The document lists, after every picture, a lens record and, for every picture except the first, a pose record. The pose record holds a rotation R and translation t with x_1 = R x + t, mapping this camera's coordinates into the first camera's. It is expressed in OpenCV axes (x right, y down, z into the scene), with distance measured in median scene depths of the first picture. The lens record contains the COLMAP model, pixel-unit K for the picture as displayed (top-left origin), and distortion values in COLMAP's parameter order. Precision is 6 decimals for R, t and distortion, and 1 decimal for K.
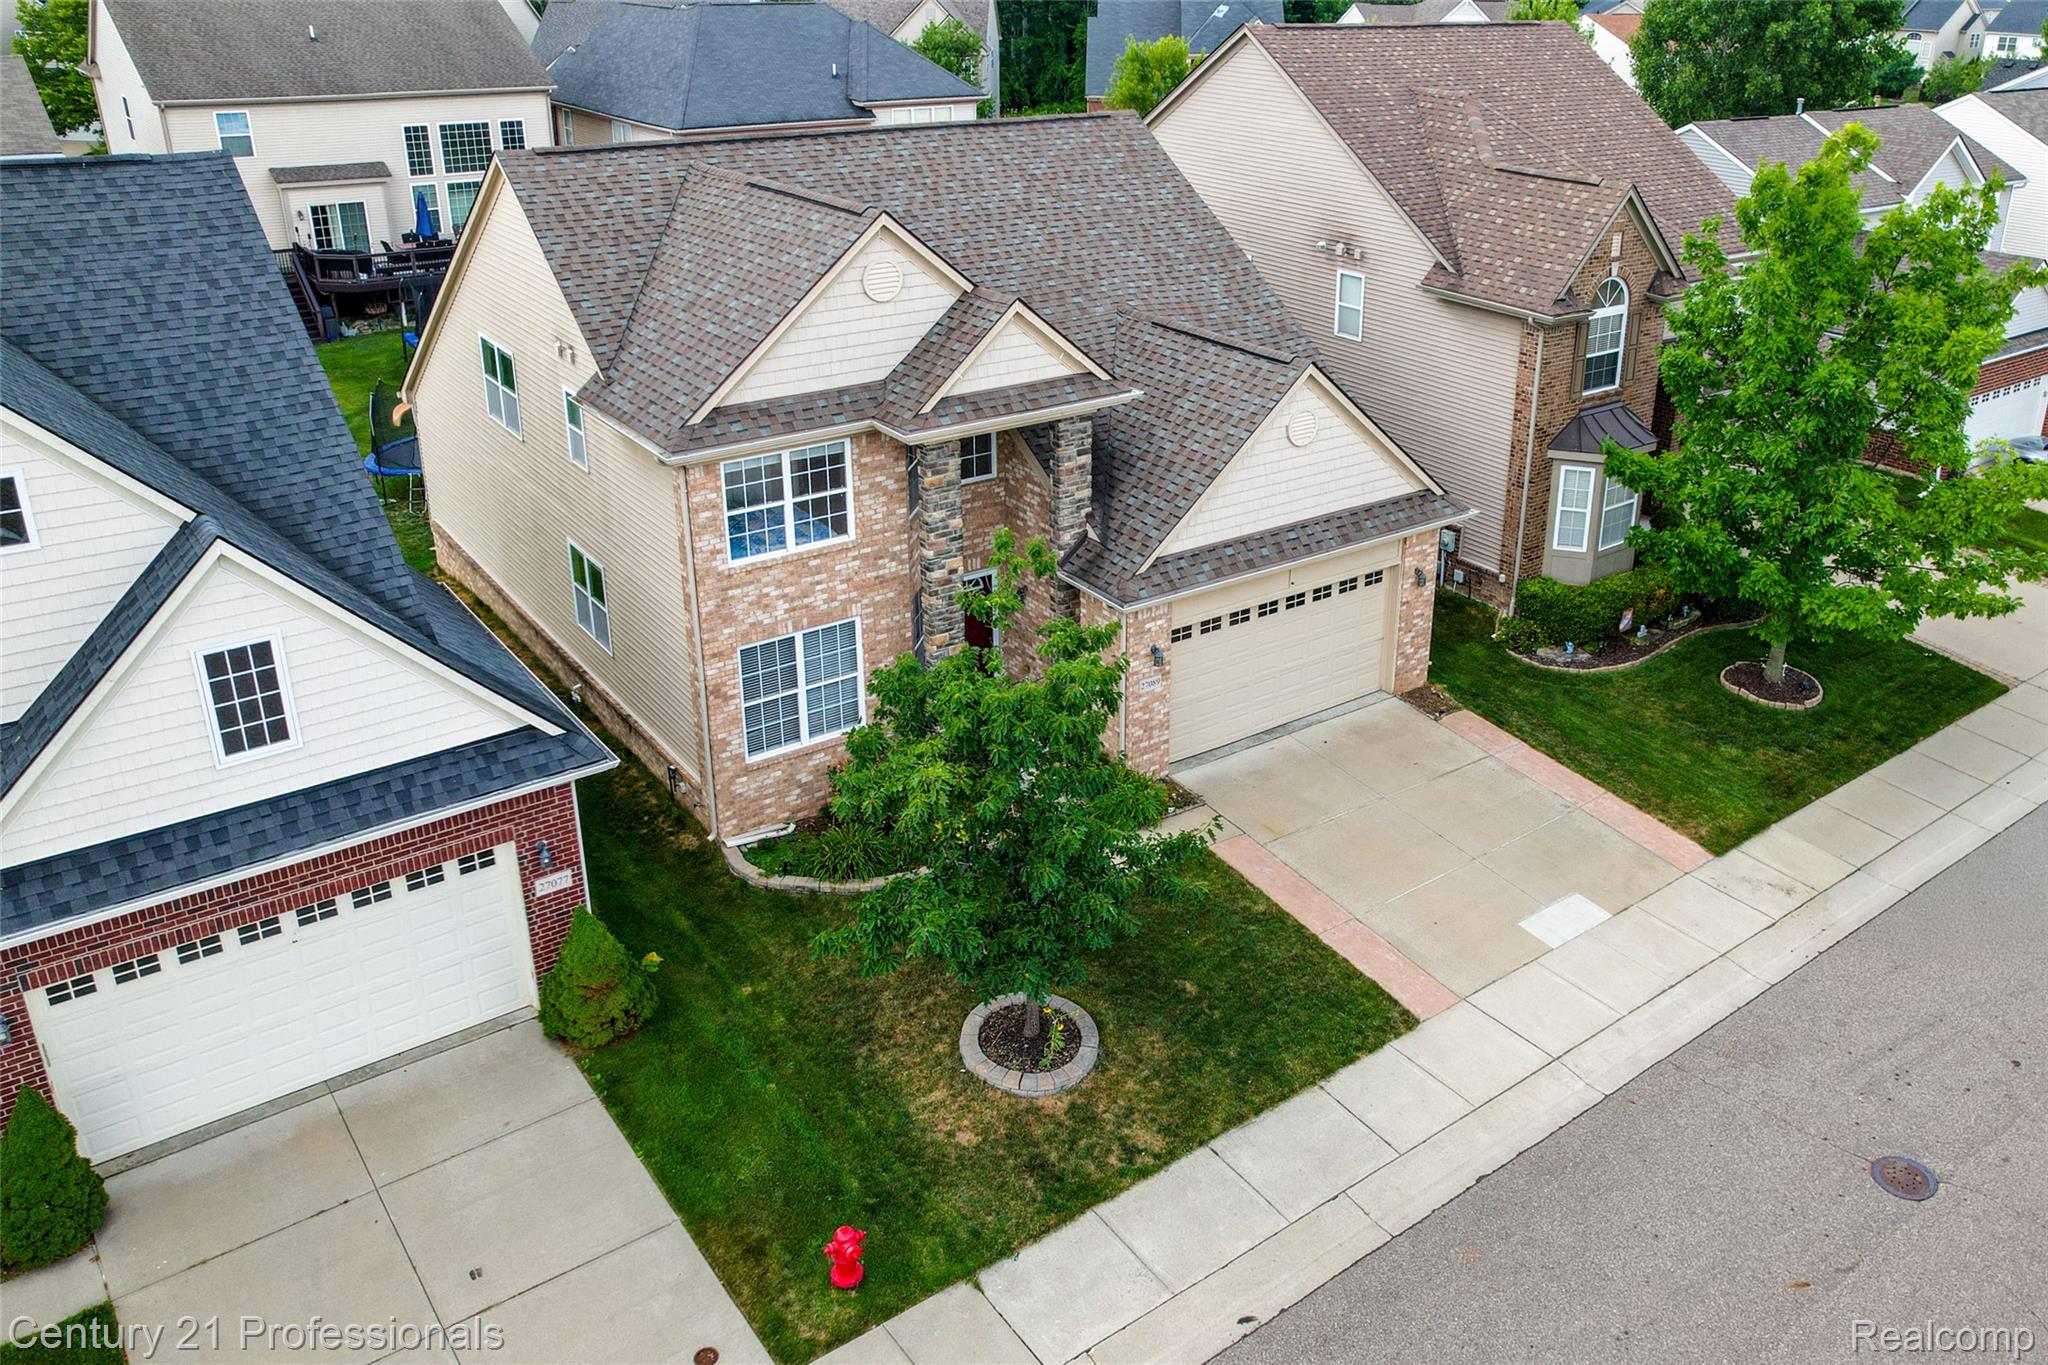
lens RADIAL K [[1675.7, 0, 1218.4], [0, 1675.7, 551.6], [0, 0, 1]] dist [-0.030195, 0.004462]
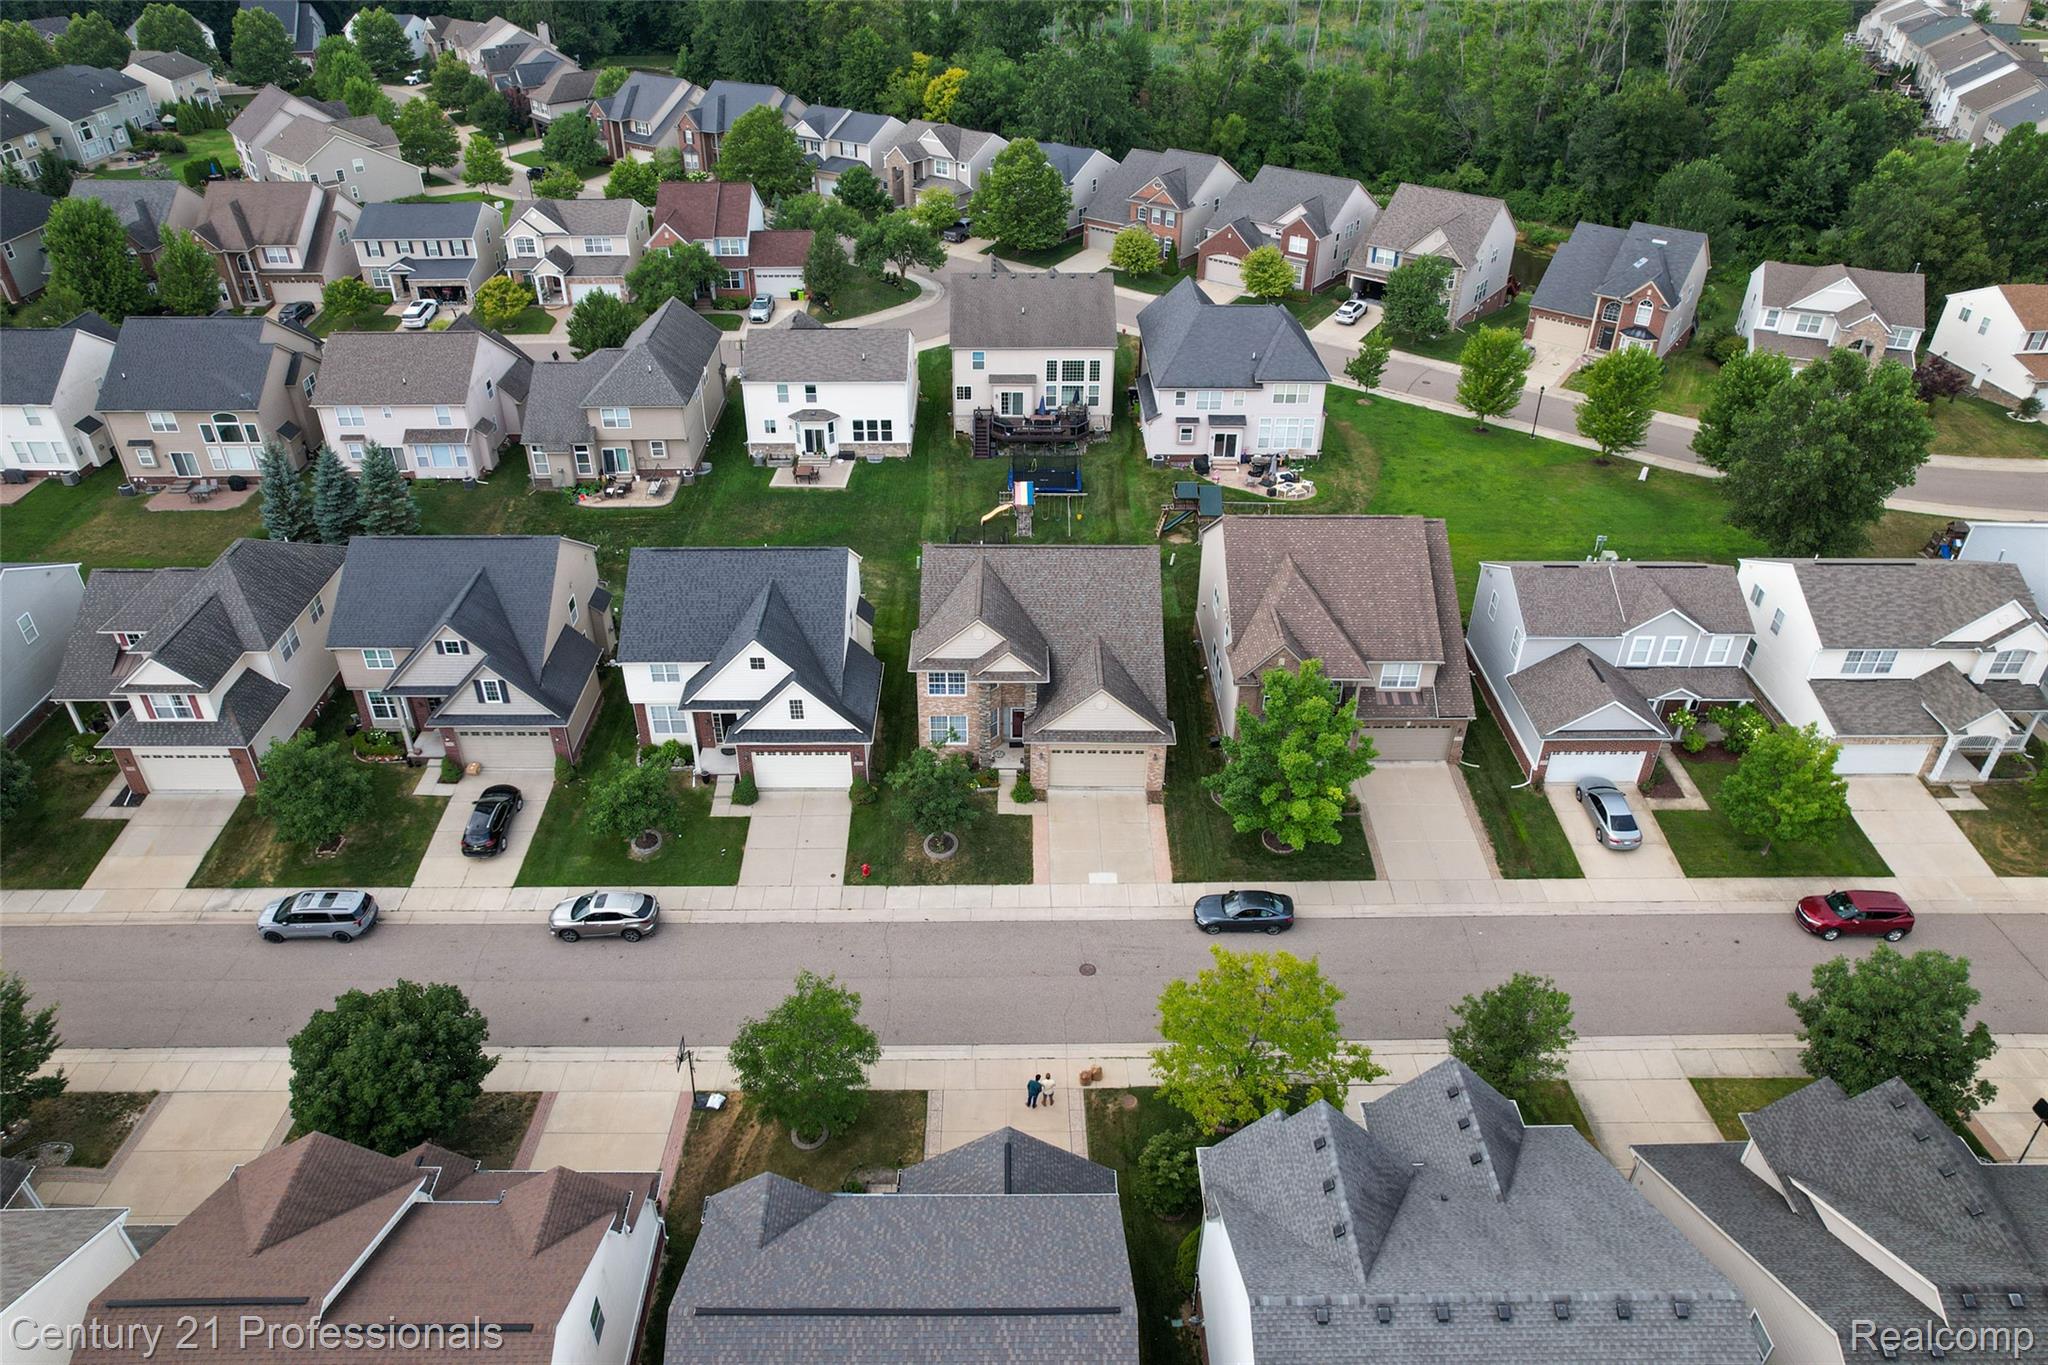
lens RADIAL K [[1517.7, 0, 1024.0], [0, 1517.7, 682.5], [0, 0, 1]] dist [-0.120153, 0.134009]
pose [[0.768437, 0.346558, -0.537961, 1.606992], [-0.209742, 0.930624, 0.299913, -1.033692], [0.604577, -0.117631, 0.787813, -1.448022]]
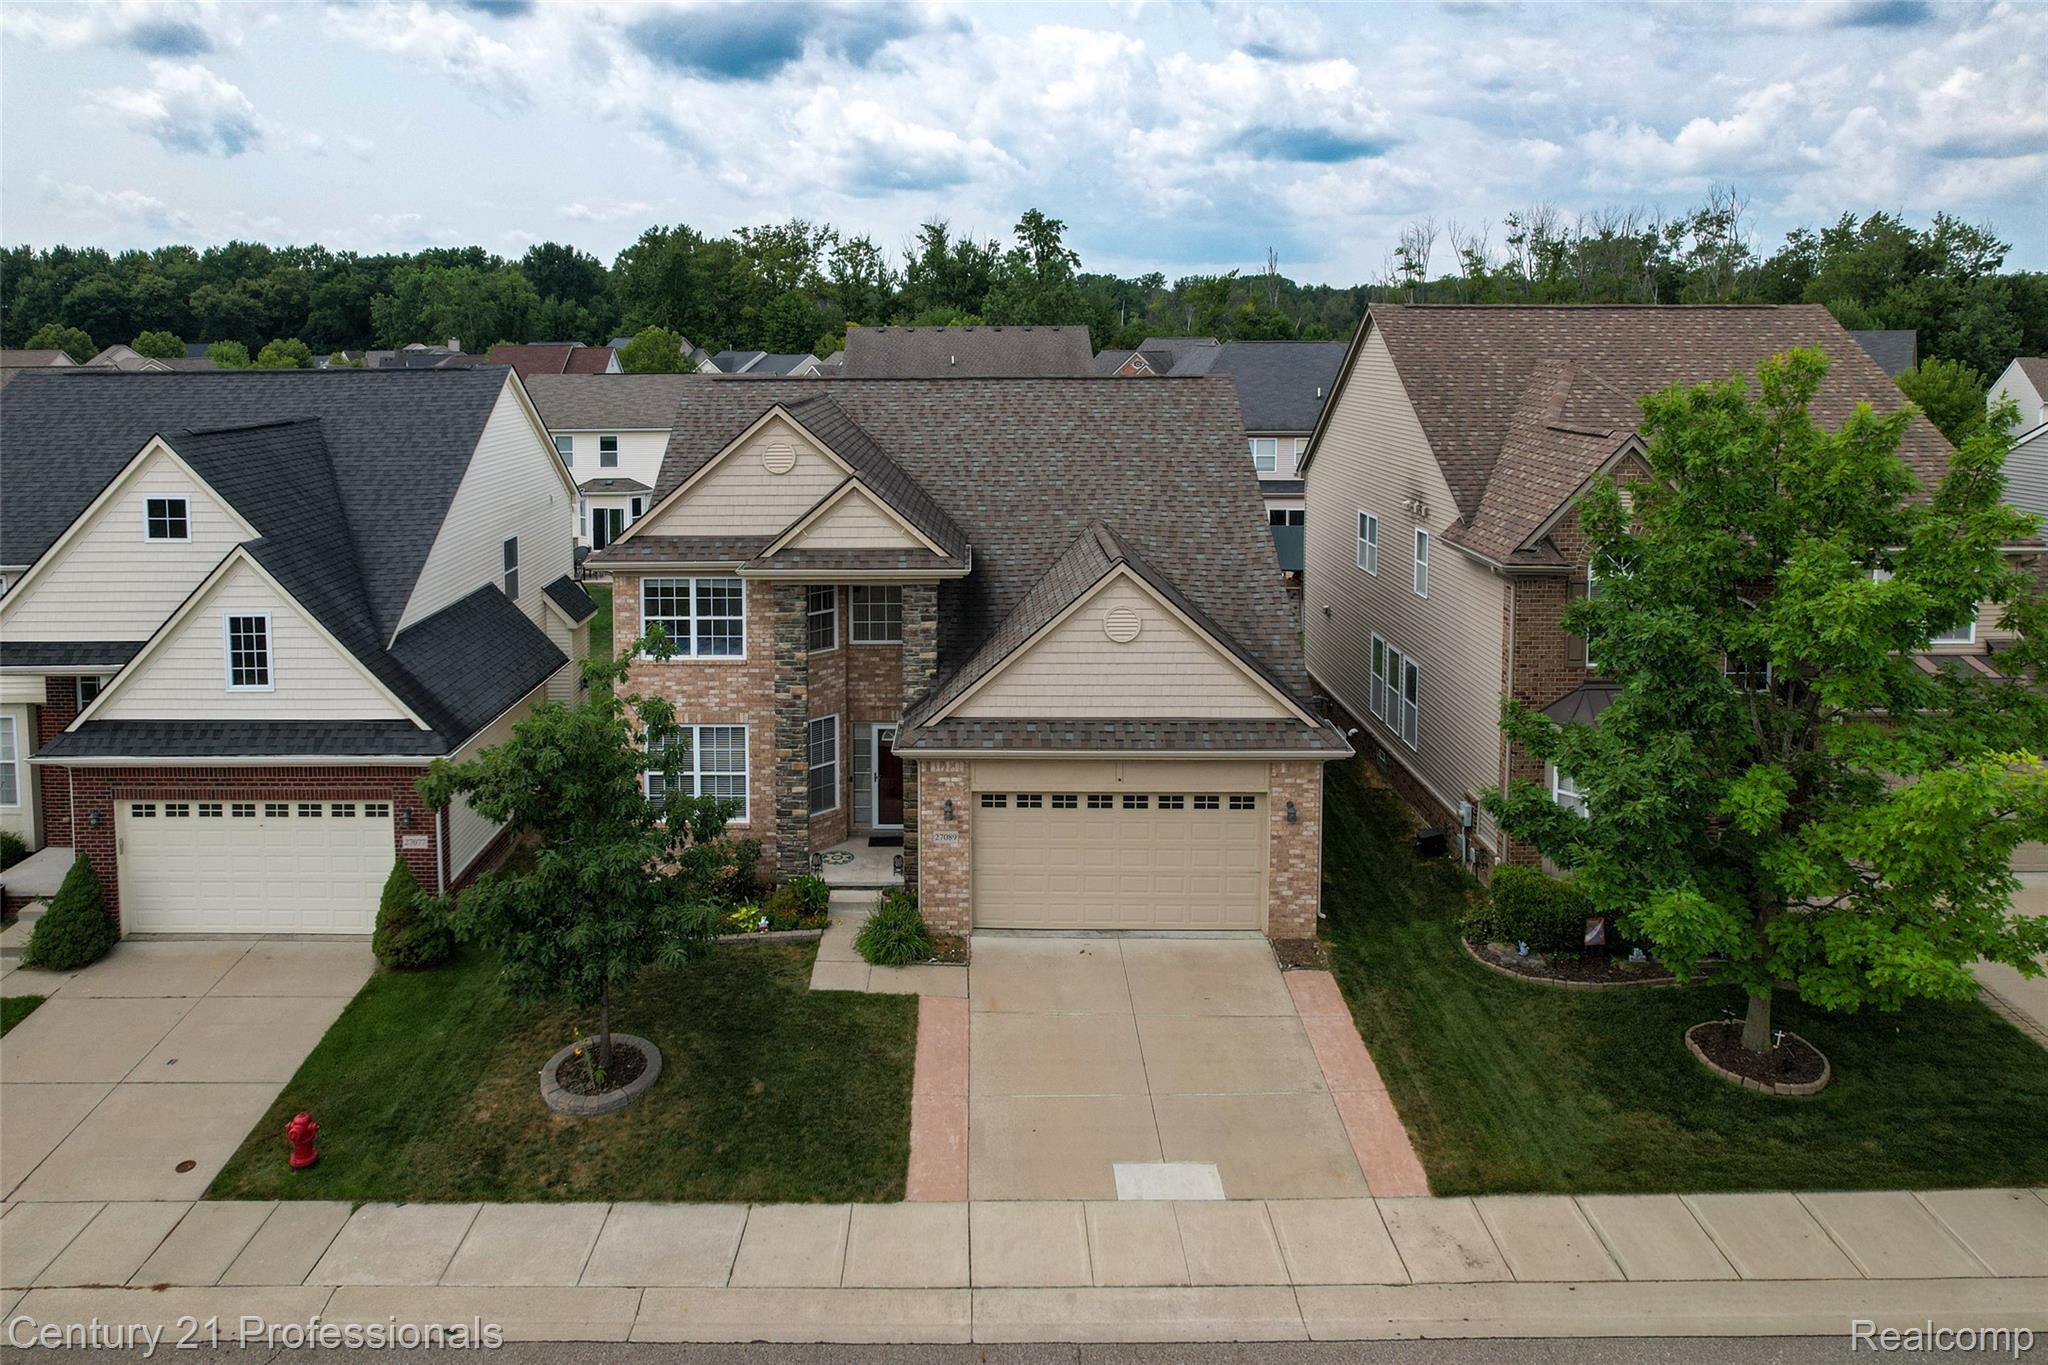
lens RADIAL K [[1429.4, 0, 955.9], [0, 1429.4, 392.6], [0, 0, 1]] dist [-0.041689, 0.006874]
pose [[0.753277, -0.001598, -0.657702, 0.629848], [-0.207294, 0.948452, -0.239723, 0.027602], [0.624182, 0.316915, 0.714116, 0.273616]]
